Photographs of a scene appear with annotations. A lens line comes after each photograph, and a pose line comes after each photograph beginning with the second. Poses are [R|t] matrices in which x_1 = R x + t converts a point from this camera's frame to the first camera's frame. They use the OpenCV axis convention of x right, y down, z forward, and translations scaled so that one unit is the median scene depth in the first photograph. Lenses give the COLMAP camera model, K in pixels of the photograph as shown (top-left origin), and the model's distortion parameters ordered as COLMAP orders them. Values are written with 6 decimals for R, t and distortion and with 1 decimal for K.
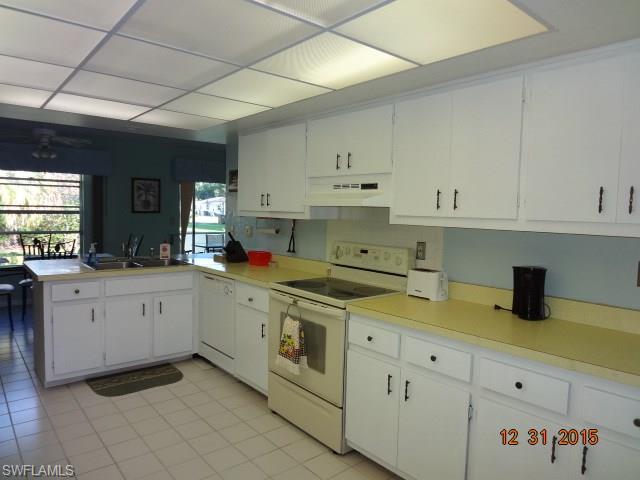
lens RADIAL K [[438.9, 0, 324.8], [0, 438.9, 241.2], [0, 0, 1]] dist [-0.050982, -0.002983]
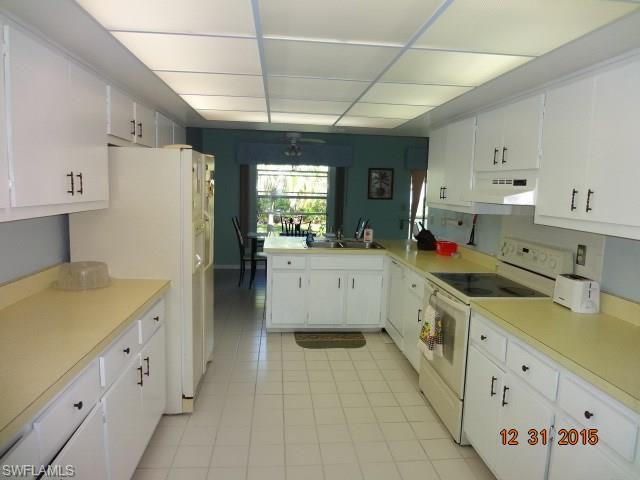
lens RADIAL K [[438.9, 0, 320.0], [0, 438.9, 243.3], [0, 0, 1]] dist [-0.050982, -0.002983]
pose [[0.811067, 0.074100, -0.580242, 0.253660], [-0.048522, 0.997048, 0.059504, -0.023945], [0.582938, -0.020107, 0.812268, -0.015761]]
